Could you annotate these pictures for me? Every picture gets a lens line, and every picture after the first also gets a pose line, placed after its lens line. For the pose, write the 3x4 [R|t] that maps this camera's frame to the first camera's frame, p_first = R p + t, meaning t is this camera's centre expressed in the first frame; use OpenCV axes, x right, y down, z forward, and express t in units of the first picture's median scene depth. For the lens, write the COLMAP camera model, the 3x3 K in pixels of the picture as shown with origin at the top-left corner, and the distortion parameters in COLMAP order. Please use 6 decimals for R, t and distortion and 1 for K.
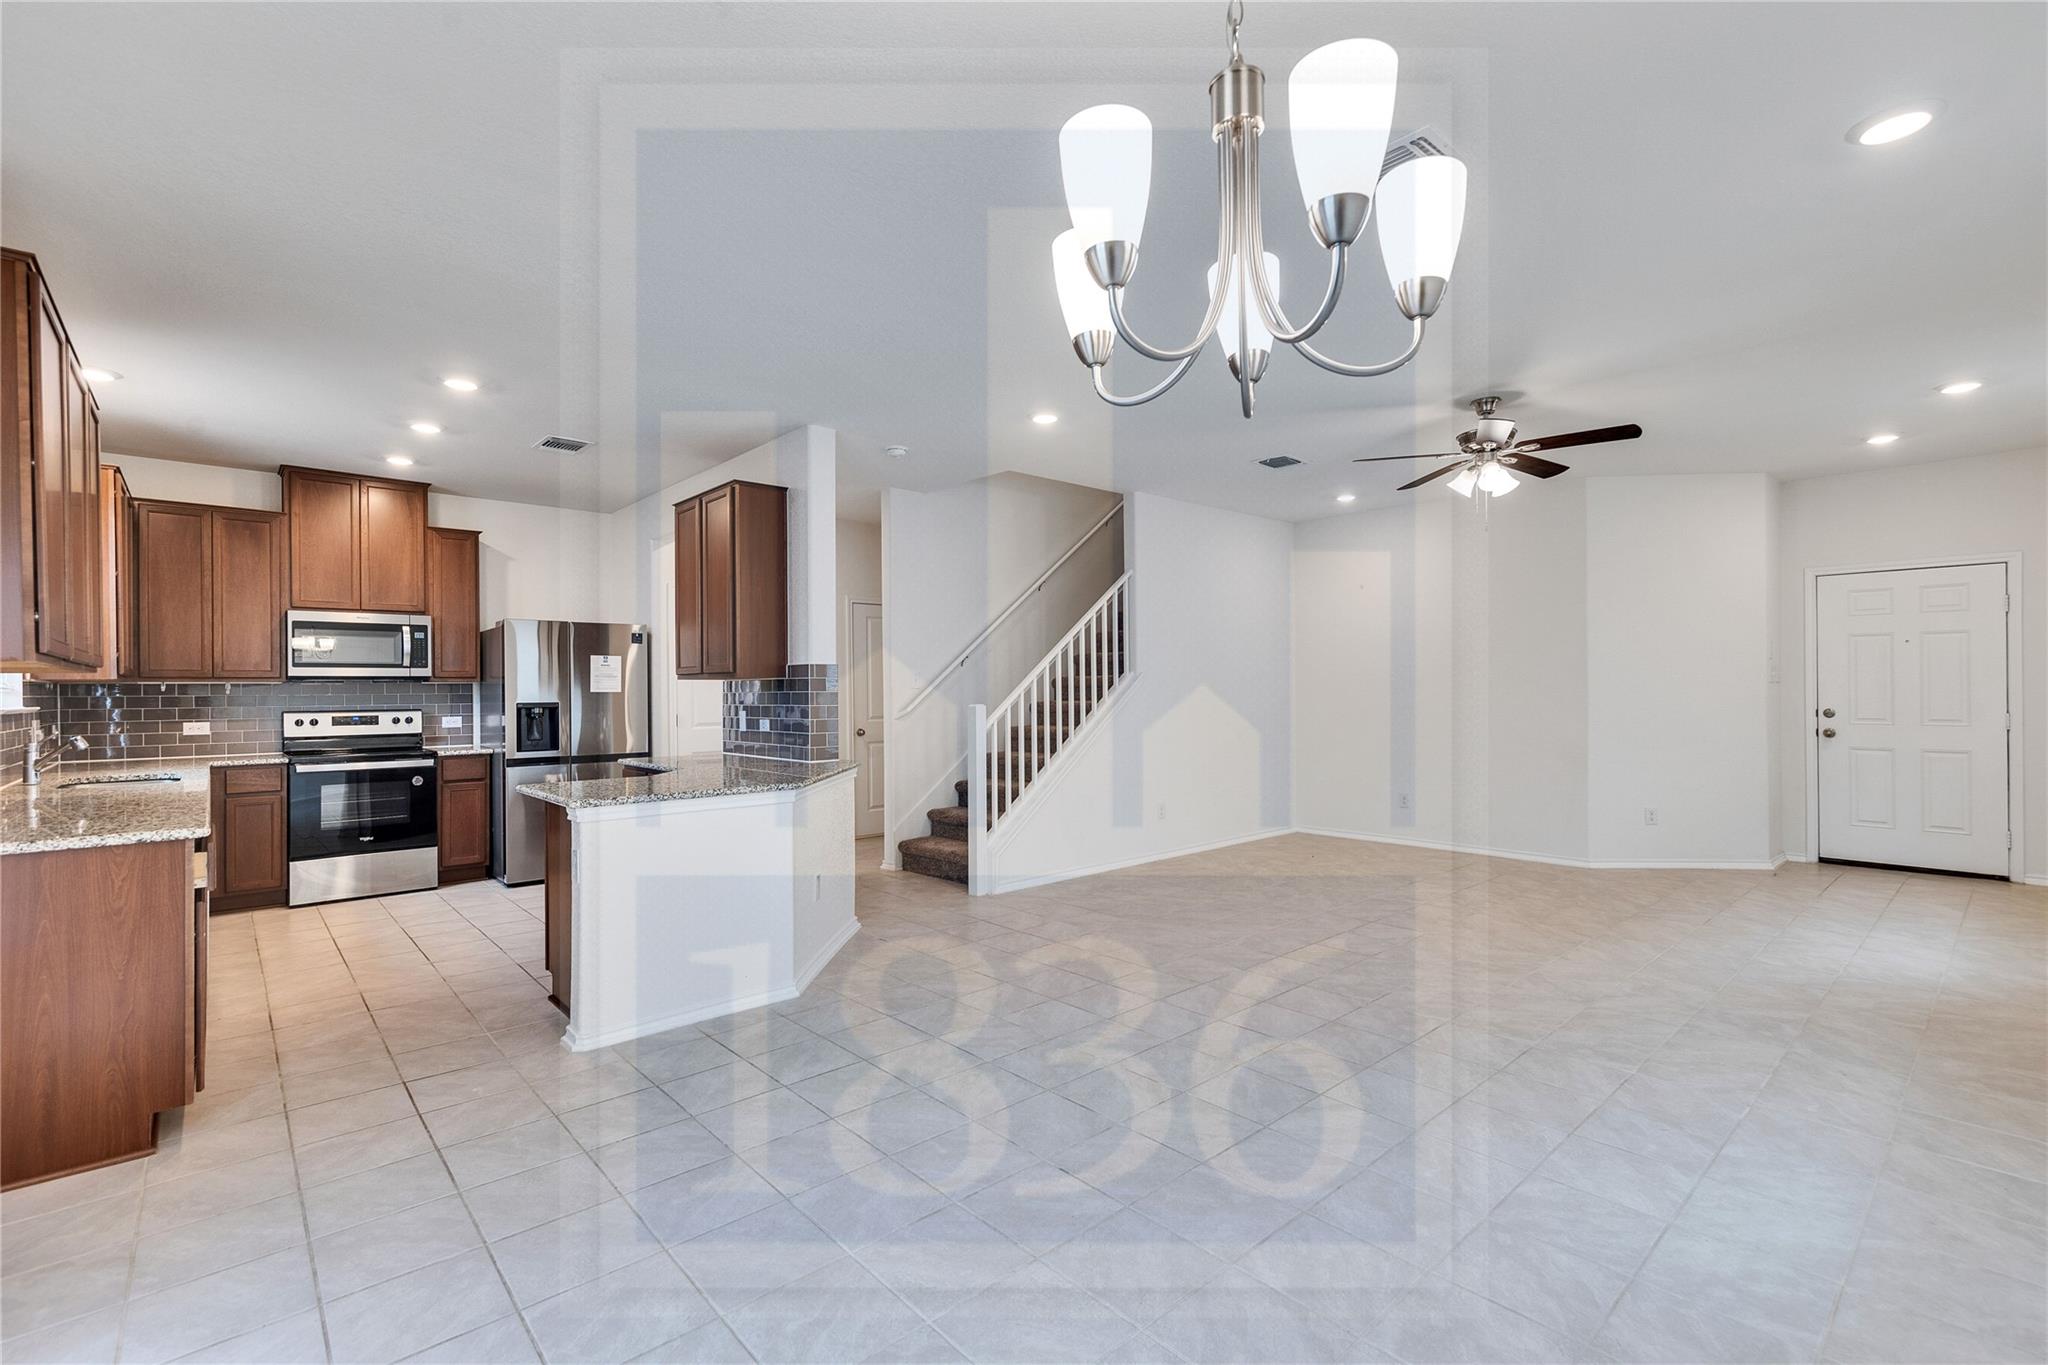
lens RADIAL K [[904.2, 0, 1036.2], [0, 904.2, 688.3], [0, 0, 1]] dist [0.000795, 0.000262]
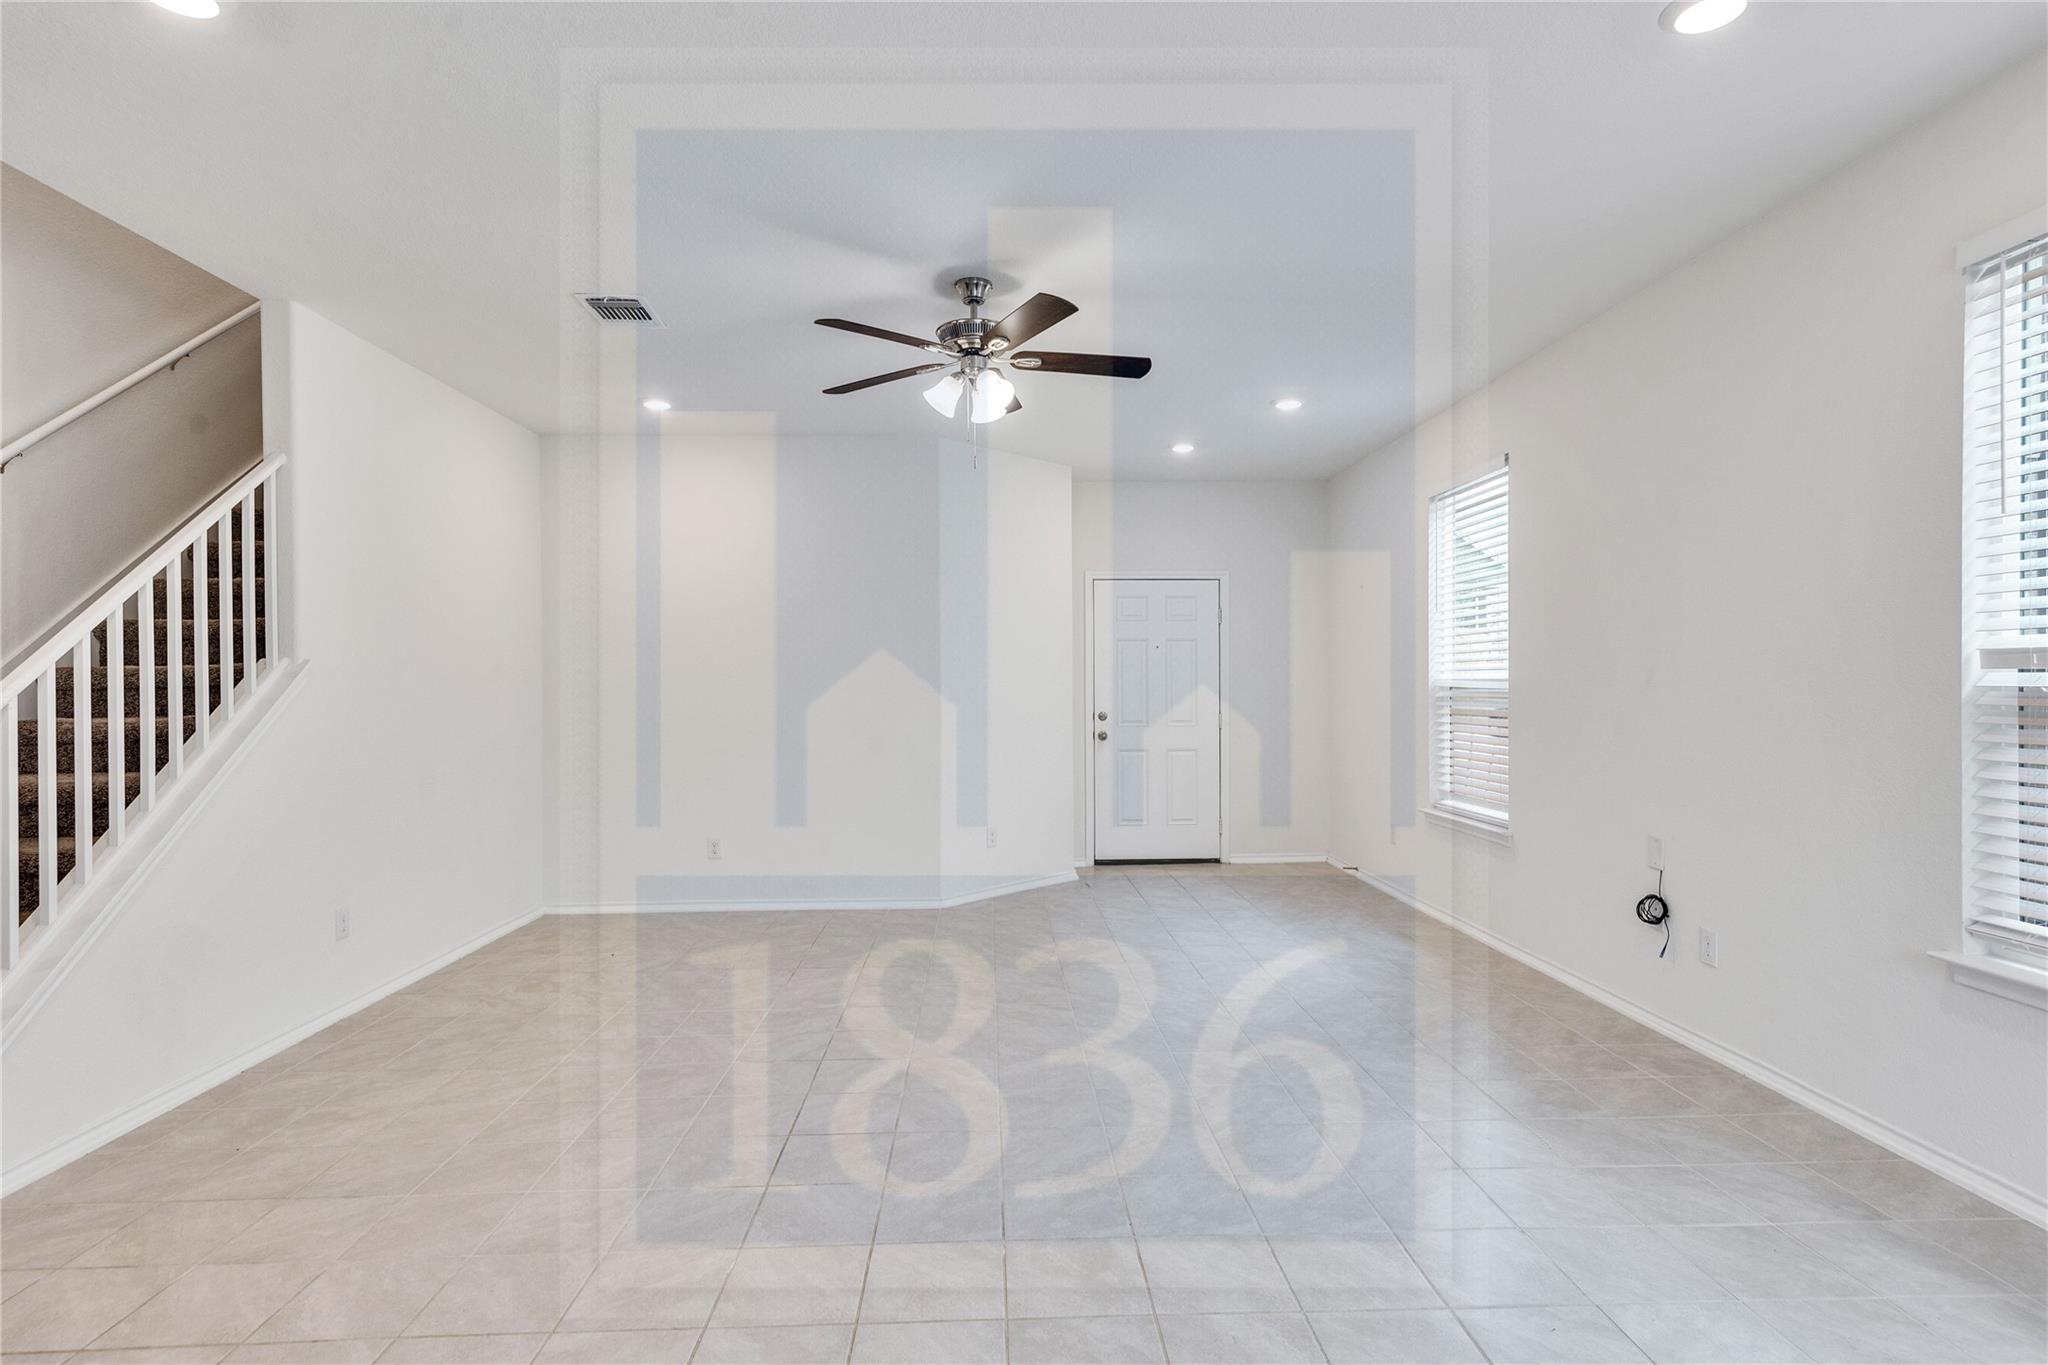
lens RADIAL K [[1048.2, 0, 1024.9], [0, 1048.2, 694.0], [0, 0, 1]] dist [0.005937, 0.001084]
pose [[0.650813, -0.001508, 0.759237, -0.071128], [0.000232, 0.999998, 0.001787, 0.000497], [-0.759238, -0.000987, 0.650812, 0.314980]]
